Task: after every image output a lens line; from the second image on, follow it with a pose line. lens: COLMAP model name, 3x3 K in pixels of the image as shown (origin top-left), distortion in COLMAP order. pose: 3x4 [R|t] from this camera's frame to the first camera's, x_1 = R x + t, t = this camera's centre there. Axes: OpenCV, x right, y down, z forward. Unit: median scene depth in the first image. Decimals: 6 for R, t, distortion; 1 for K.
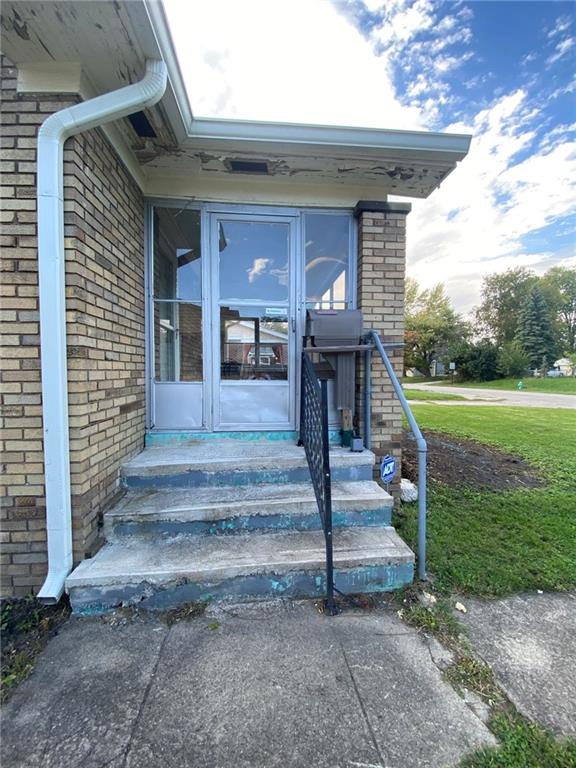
lens RADIAL K [[332.1, 0, 288.0], [0, 332.1, 384.0], [0, 0, 1]] dist [-0.000209, -0.000051]
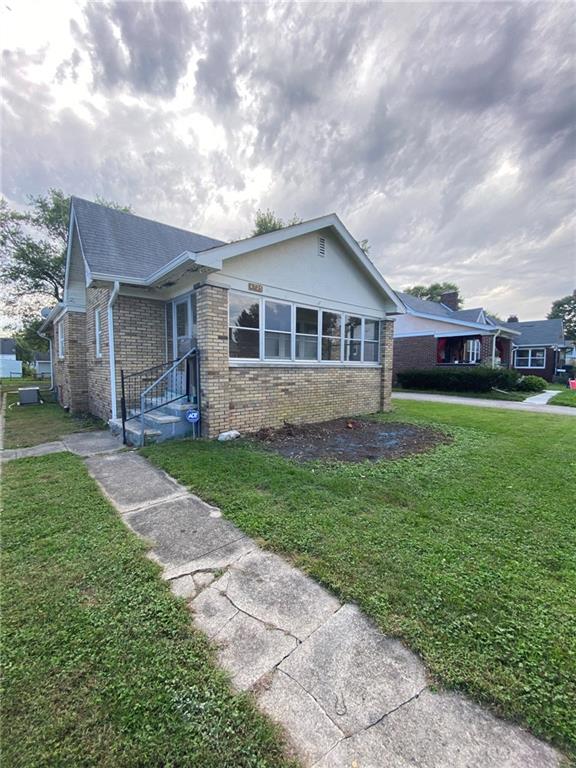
lens RADIAL K [[310.8, 0, 288.0], [0, 310.8, 384.0], [0, 0, 1]] dist [-0.000056, -0.000012]
pose [[0.584946, 0.052853, -0.809348, 3.517842], [-0.038103, 0.998563, 0.037671, -0.057507], [0.810176, 0.008803, 0.586120, 0.534411]]
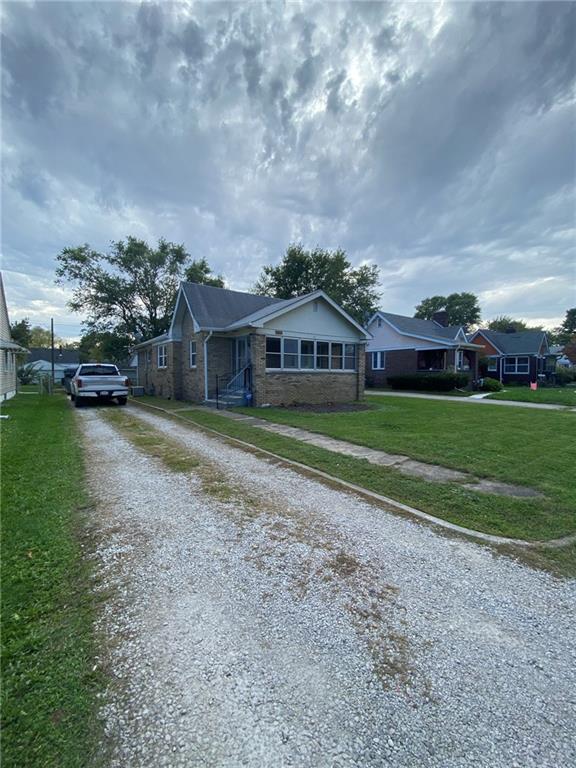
lens RADIAL K [[310.8, 0, 288.0], [0, 310.8, 384.0], [0, 0, 1]] dist [-0.000056, -0.000012]
pose [[0.510148, 0.035646, -0.859347, 6.496148], [-0.036911, 0.999128, 0.019531, 0.004954], [0.859294, 0.021756, 0.511019, -1.051808]]
